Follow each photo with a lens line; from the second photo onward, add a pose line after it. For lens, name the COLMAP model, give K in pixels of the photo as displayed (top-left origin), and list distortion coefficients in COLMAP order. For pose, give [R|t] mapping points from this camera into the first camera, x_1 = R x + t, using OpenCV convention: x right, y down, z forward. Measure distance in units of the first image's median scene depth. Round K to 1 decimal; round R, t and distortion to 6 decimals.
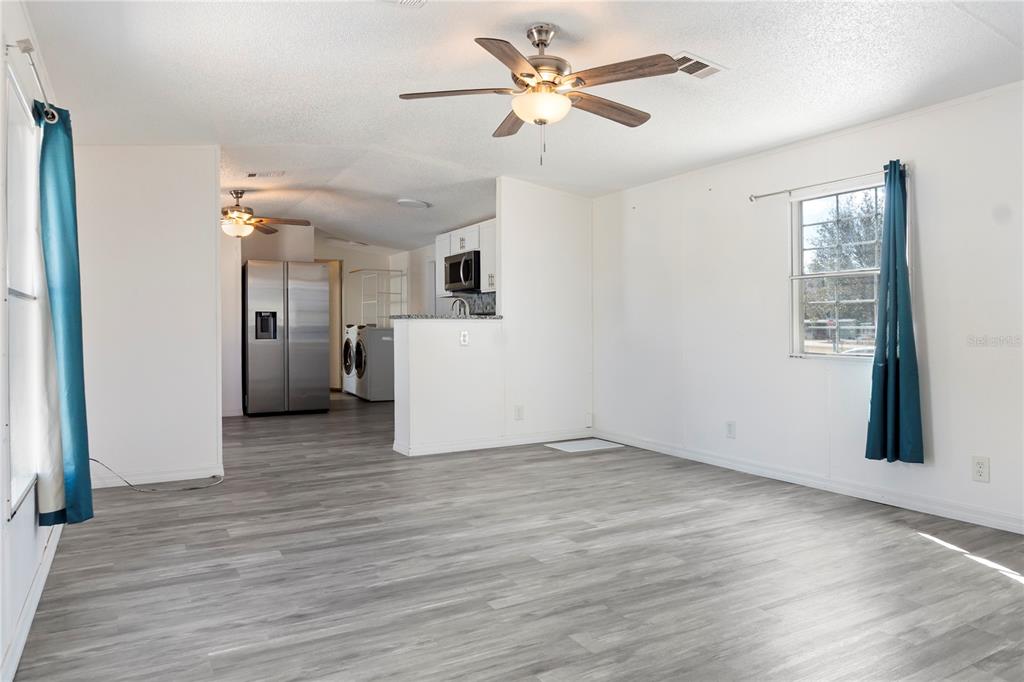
lens RADIAL K [[689.7, 0, 516.2], [0, 689.7, 319.2], [0, 0, 1]] dist [-0.030584, 0.002827]
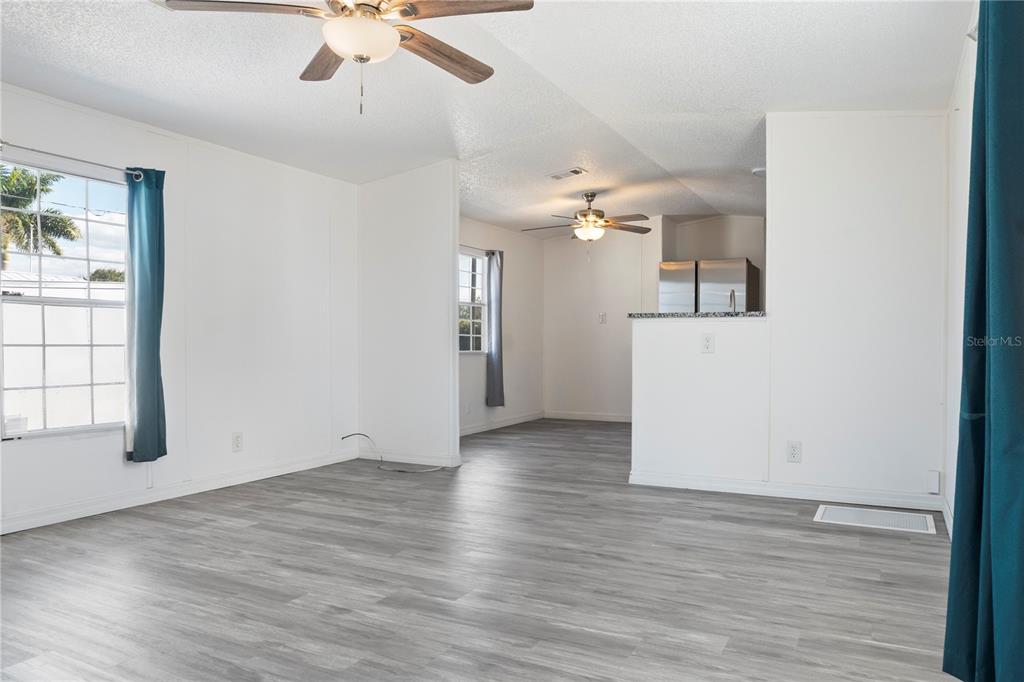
lens RADIAL K [[698.8, 0, 513.3], [0, 698.8, 390.2], [0, 0, 1]] dist [-0.037815, -0.000123]
pose [[0.538371, 0.062975, -0.840352, 0.765514], [0.006610, 0.996858, 0.078938, 0.028568], [0.842682, -0.048052, 0.536263, 0.690747]]
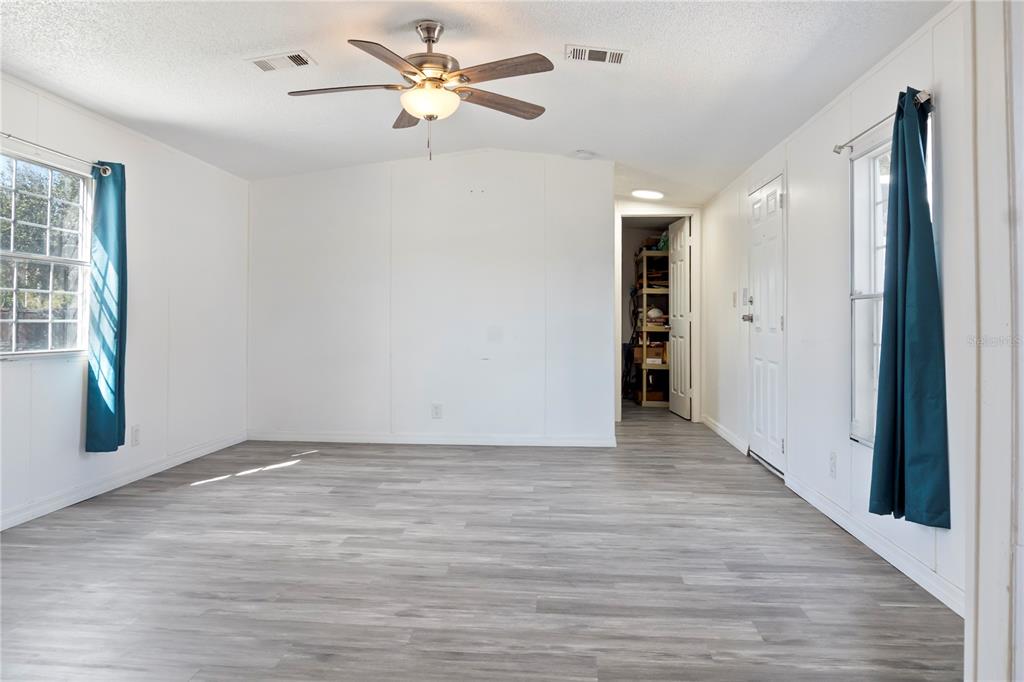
lens RADIAL K [[714.7, 0, 493.8], [0, 714.7, 309.8], [0, 0, 1]] dist [-0.007333, -0.001776]
pose [[-0.817034, 0.010953, 0.576485, -0.615022], [-0.006547, 0.999579, -0.028271, 0.022607], [-0.576552, -0.026872, -0.816619, 1.723093]]
